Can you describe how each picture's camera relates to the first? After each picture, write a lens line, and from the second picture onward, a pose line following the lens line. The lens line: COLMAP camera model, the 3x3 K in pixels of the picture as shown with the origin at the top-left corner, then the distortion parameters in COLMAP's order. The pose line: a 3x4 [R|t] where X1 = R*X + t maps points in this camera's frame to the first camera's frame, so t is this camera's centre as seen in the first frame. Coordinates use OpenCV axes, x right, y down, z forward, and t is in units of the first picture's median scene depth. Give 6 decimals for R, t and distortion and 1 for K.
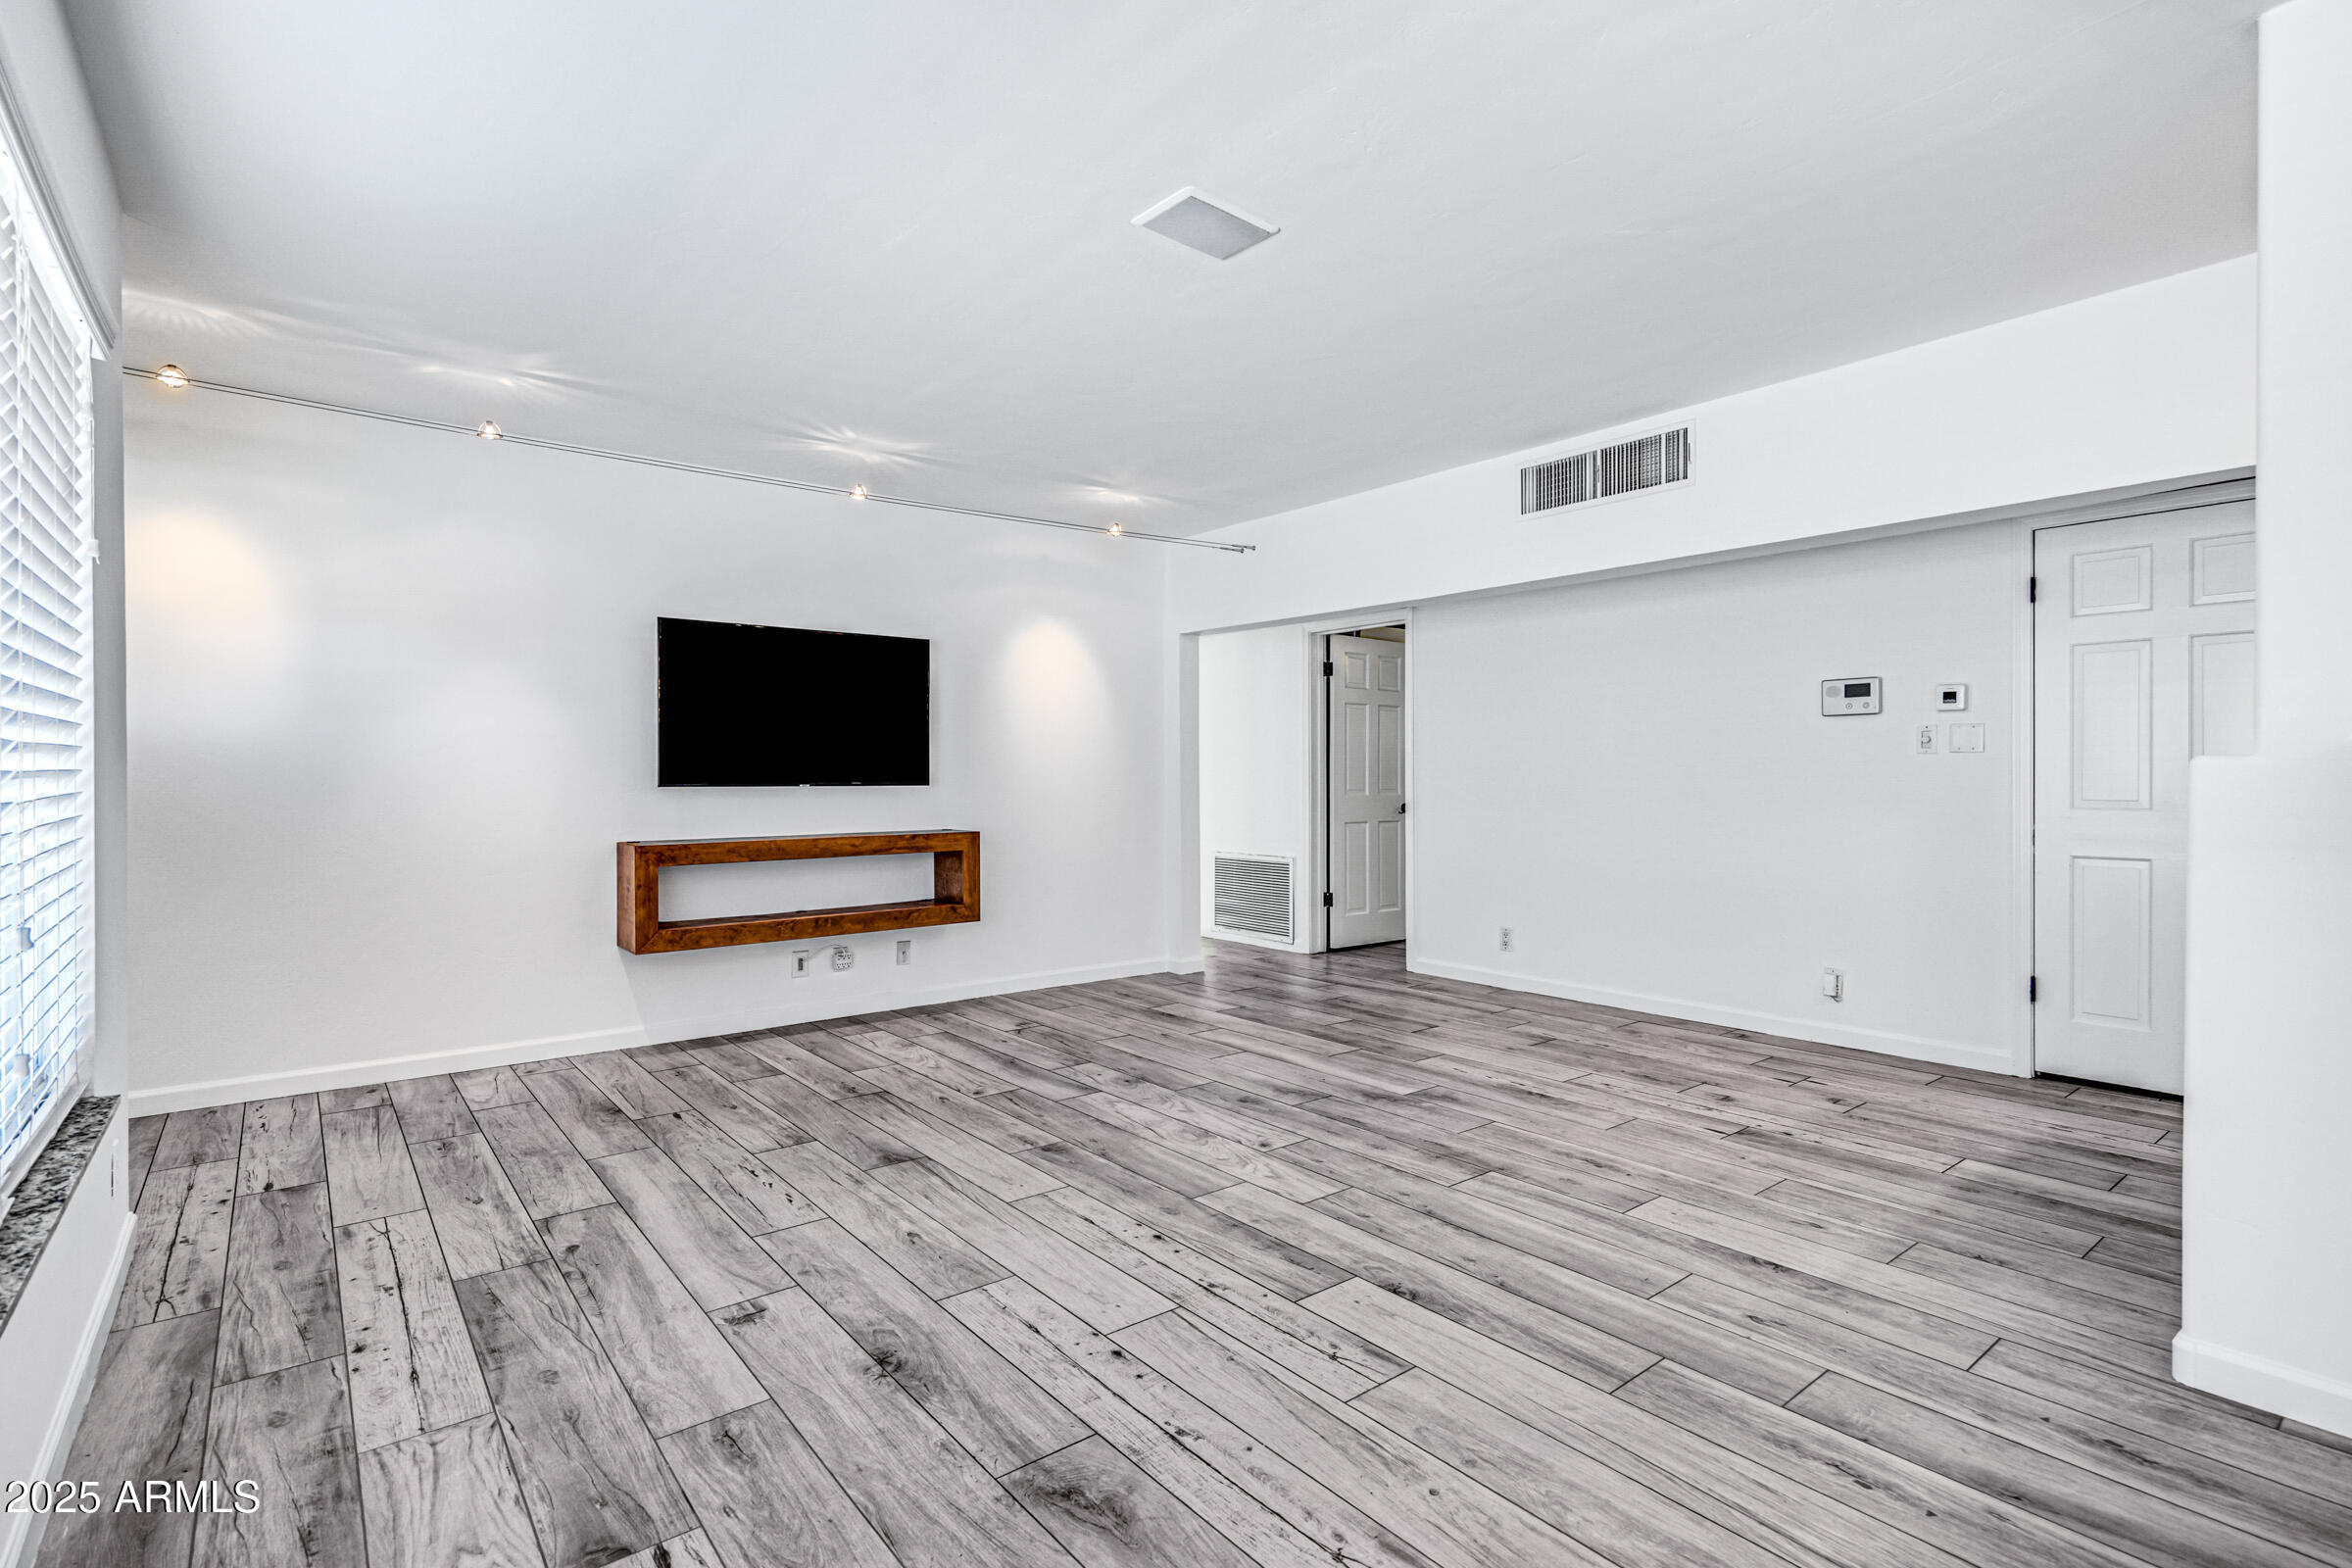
lens RADIAL K [[1117.4, 0, 1161.0], [0, 1117.4, 783.4], [0, 0, 1]] dist [-0.000996, -0.000756]
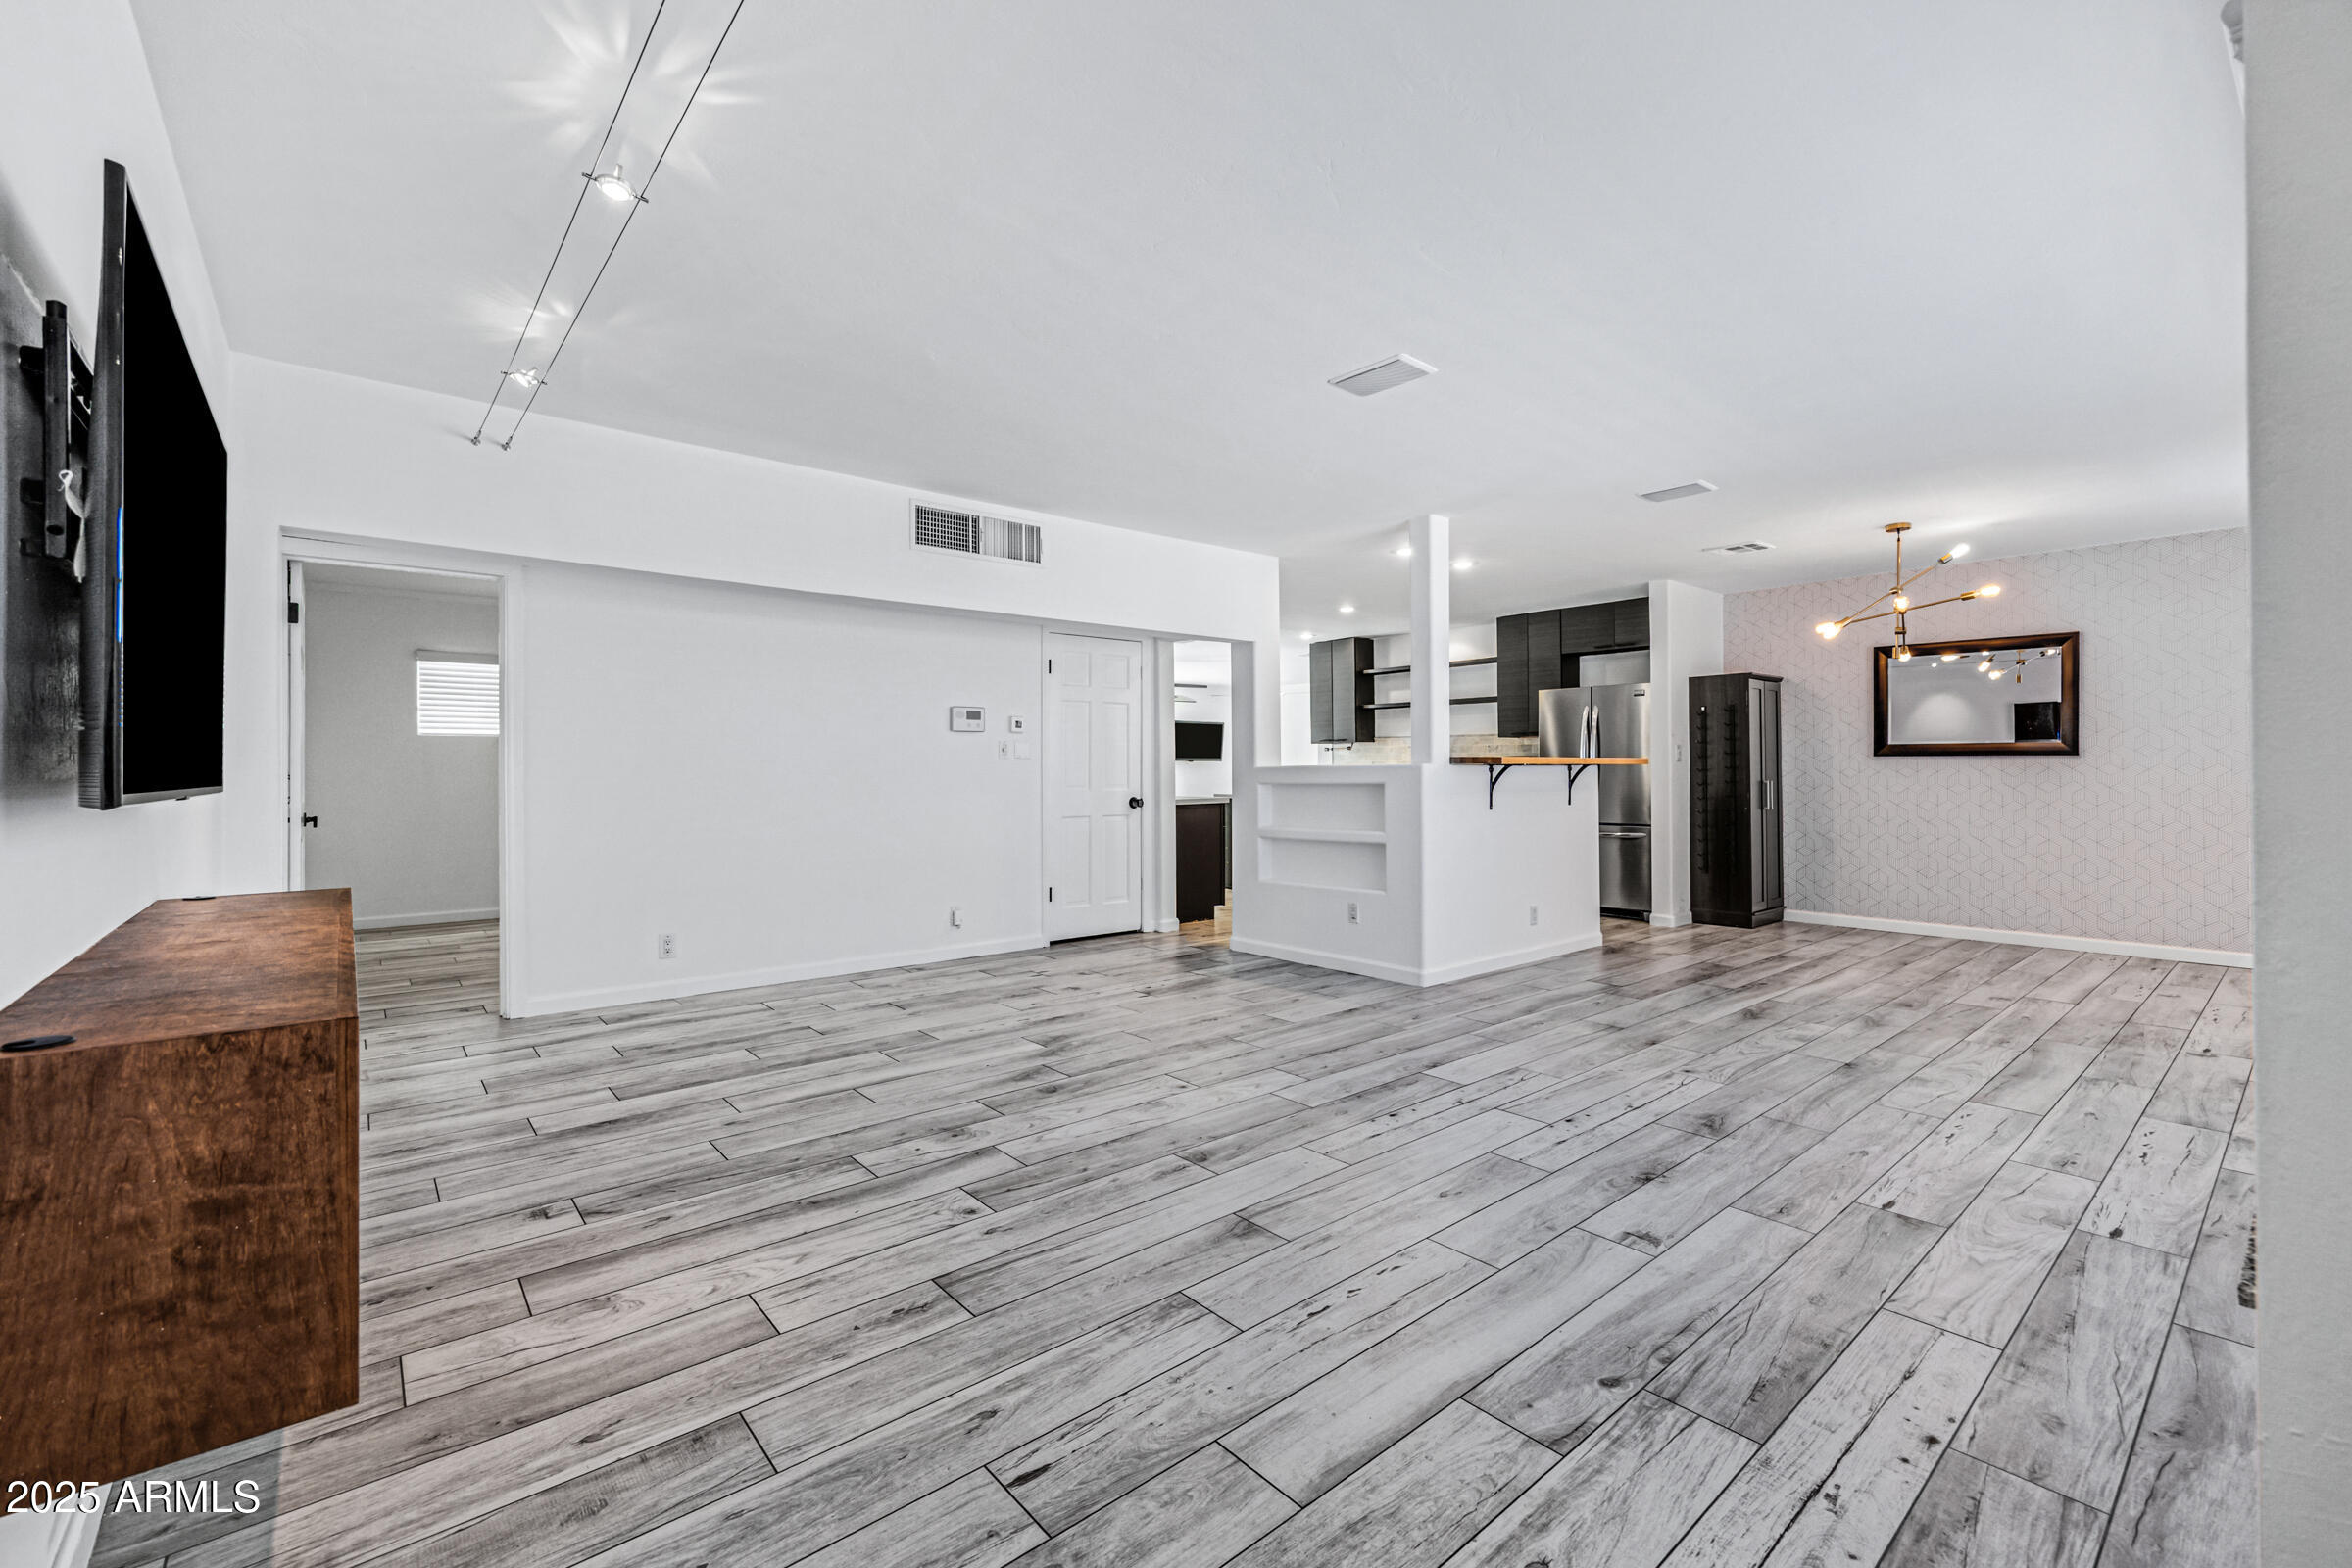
lens RADIAL K [[988.3, 0, 1176.0], [0, 988.3, 784.0], [0, 0, 1]] dist [-0.003229, -0.000090]
pose [[-0.035203, -0.011271, 0.999317, -0.990885], [0.010191, 0.999880, 0.011637, -0.006245], [-0.999328, 0.010593, -0.035084, 1.095951]]
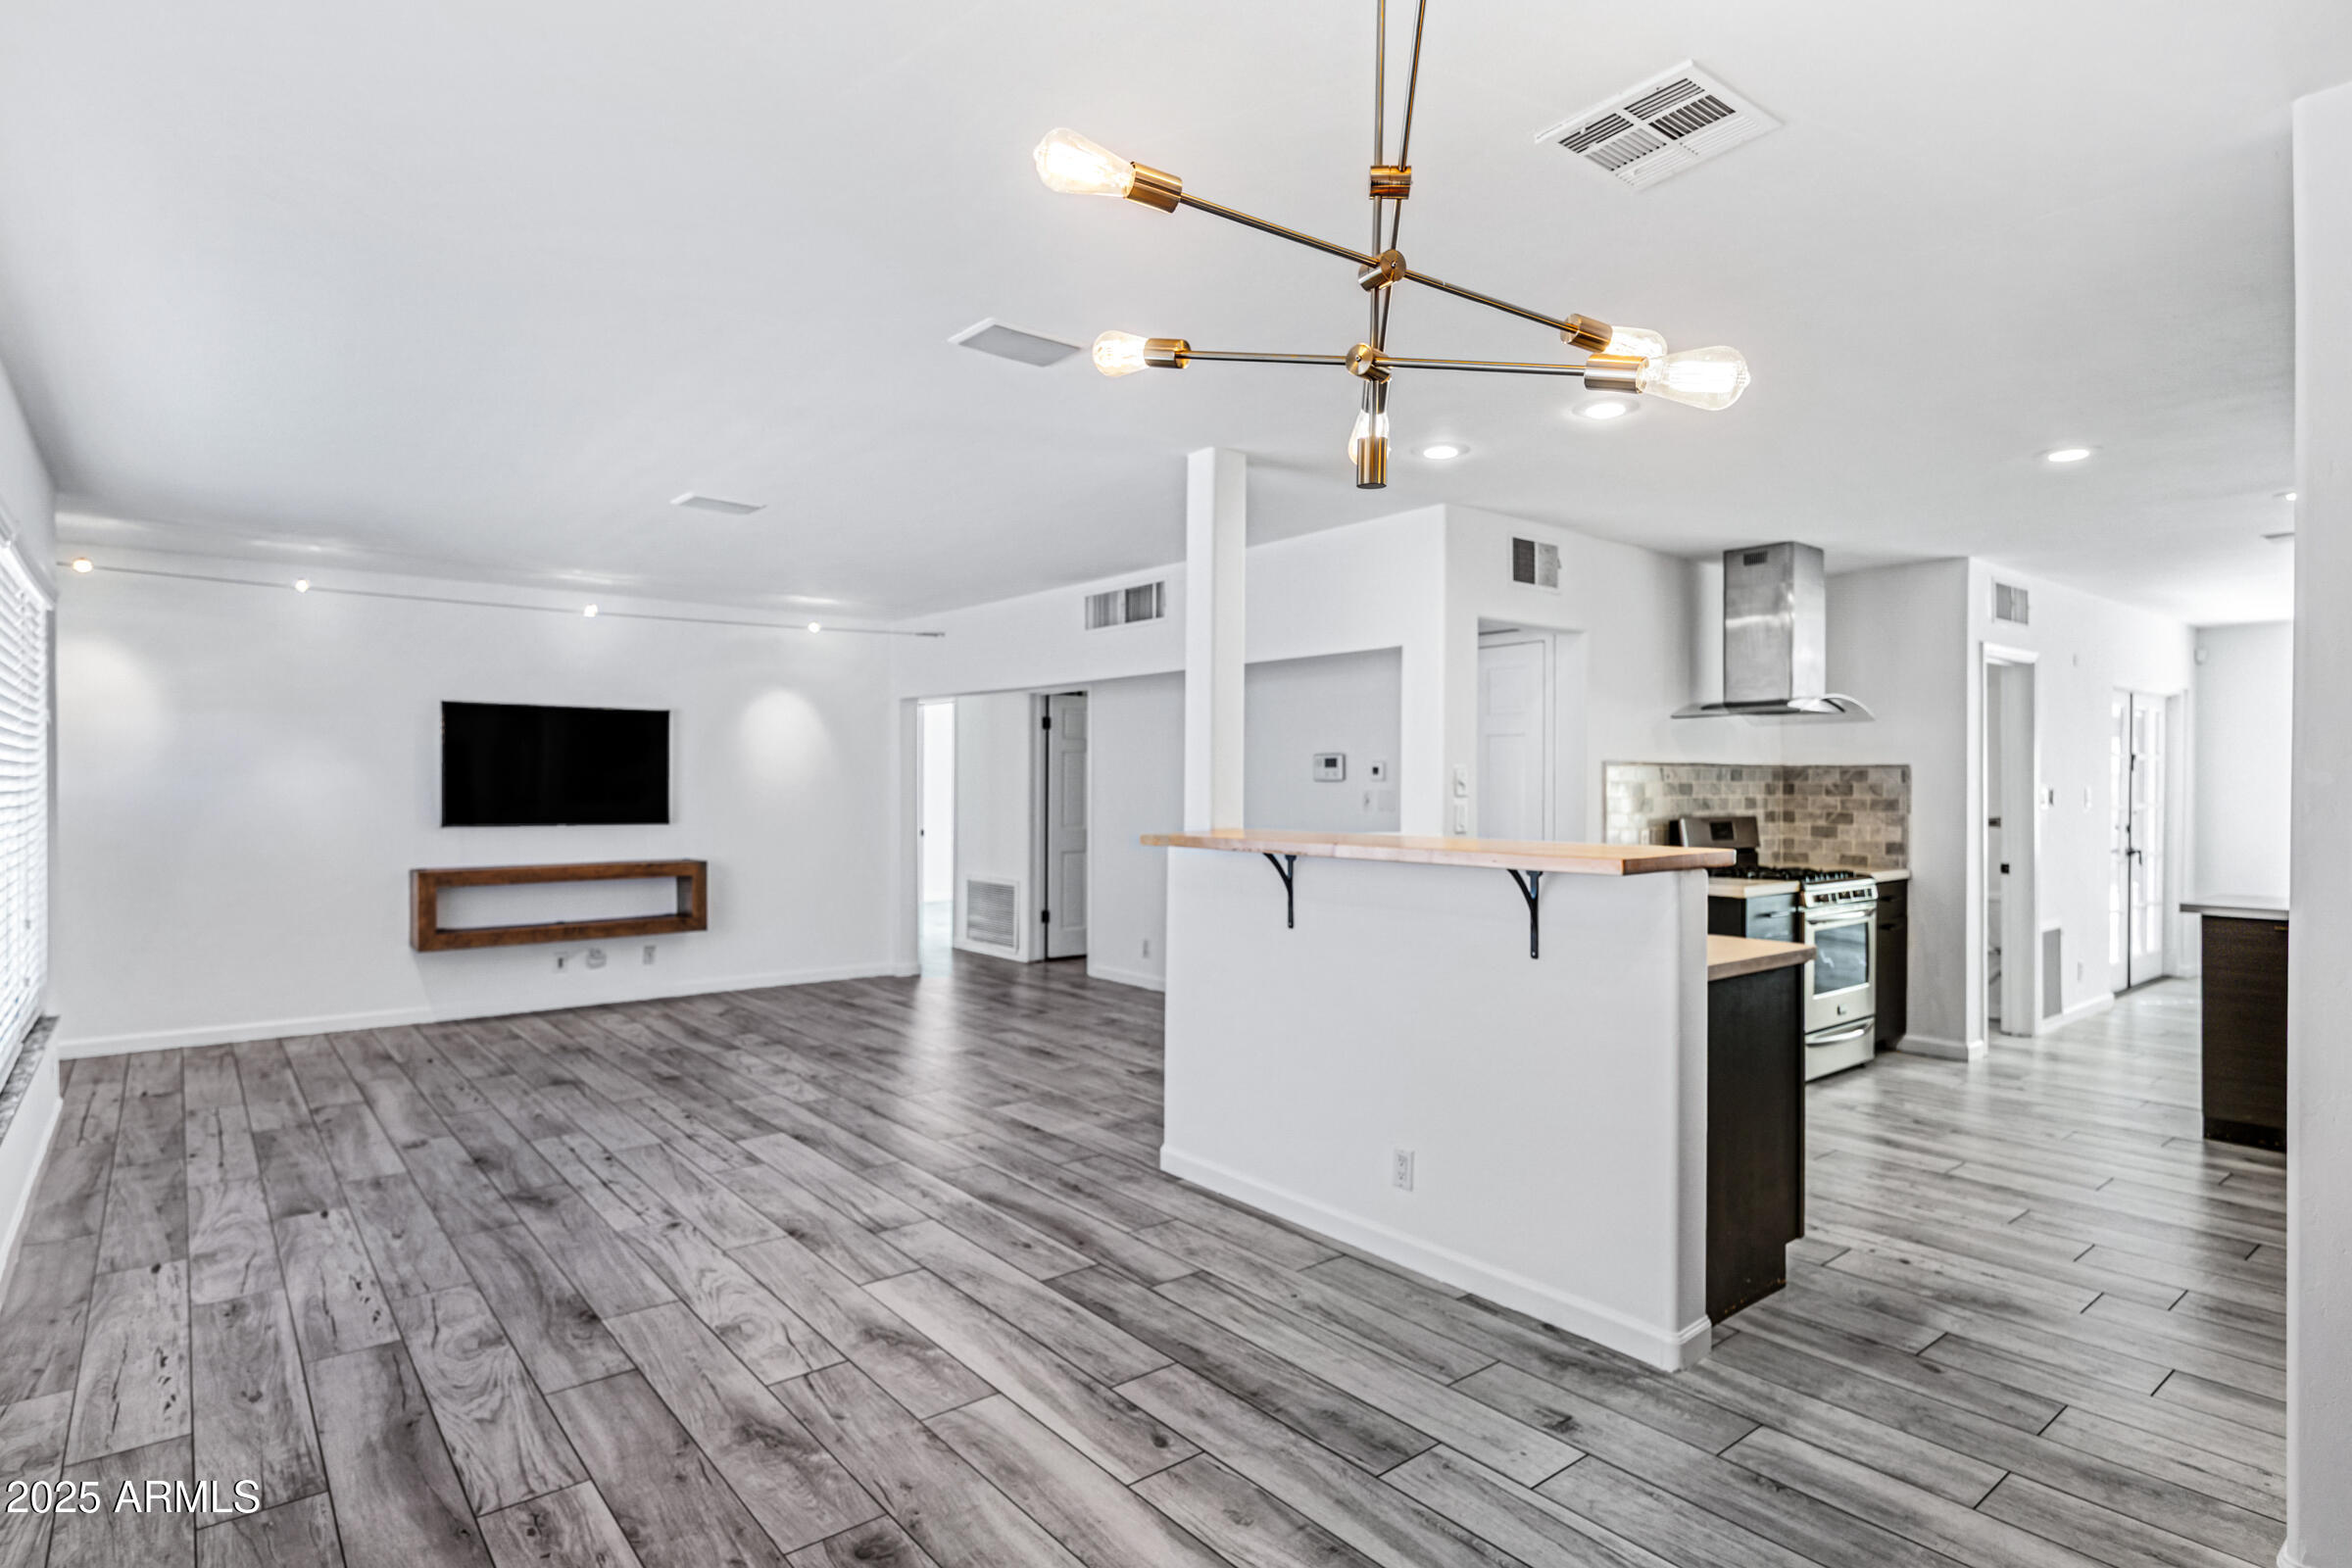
lens RADIAL K [[1237.3, 0, 1165.5], [0, 1237.3, 786.1], [0, 0, 1]] dist [-0.004556, -0.001309]
pose [[0.999897, 0.007133, 0.012452, 0.570275], [-0.007068, 0.999961, -0.005248, -0.064345], [-0.012489, 0.005160, 0.999909, -0.701978]]
